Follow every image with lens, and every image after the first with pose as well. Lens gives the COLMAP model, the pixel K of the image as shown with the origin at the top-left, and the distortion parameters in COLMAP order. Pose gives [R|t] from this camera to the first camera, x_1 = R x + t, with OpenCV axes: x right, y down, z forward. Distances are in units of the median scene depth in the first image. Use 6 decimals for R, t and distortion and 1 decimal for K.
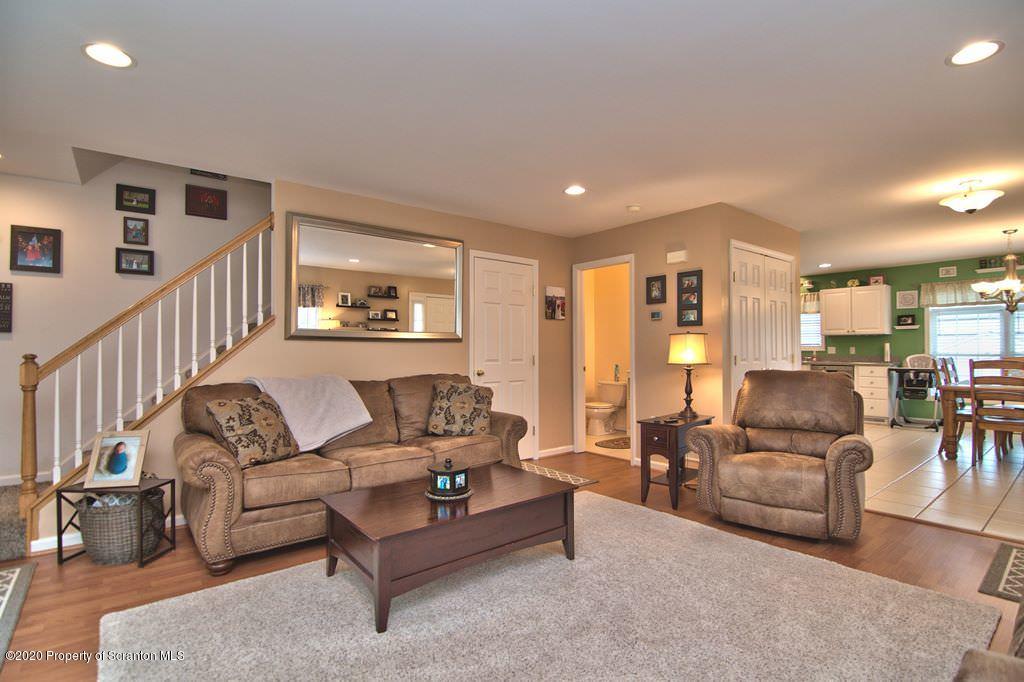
lens RADIAL K [[490.9, 0, 512.0], [0, 490.9, 341.0], [0, 0, 1]] dist [-0.003166, -0.012544]
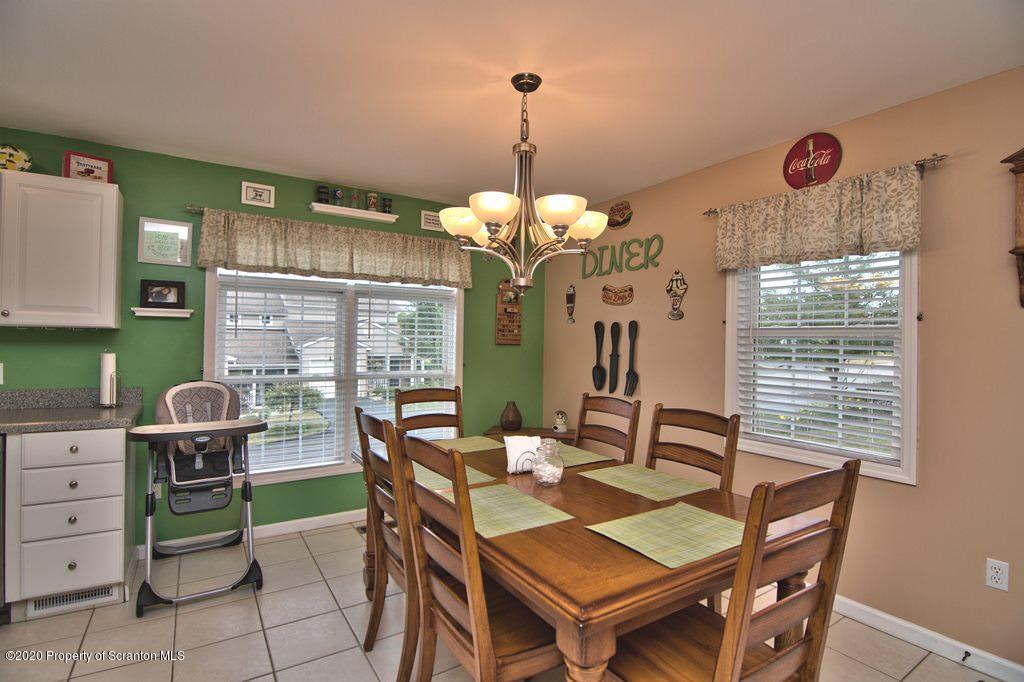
lens RADIAL K [[490.9, 0, 512.0], [0, 490.9, 341.0], [0, 0, 1]] dist [-0.003166, -0.012544]
pose [[0.108621, 0.010595, 0.994027, 0.466382], [-0.032123, 0.999458, -0.007142, -0.011859], [-0.993564, -0.031155, 0.108902, 0.698799]]
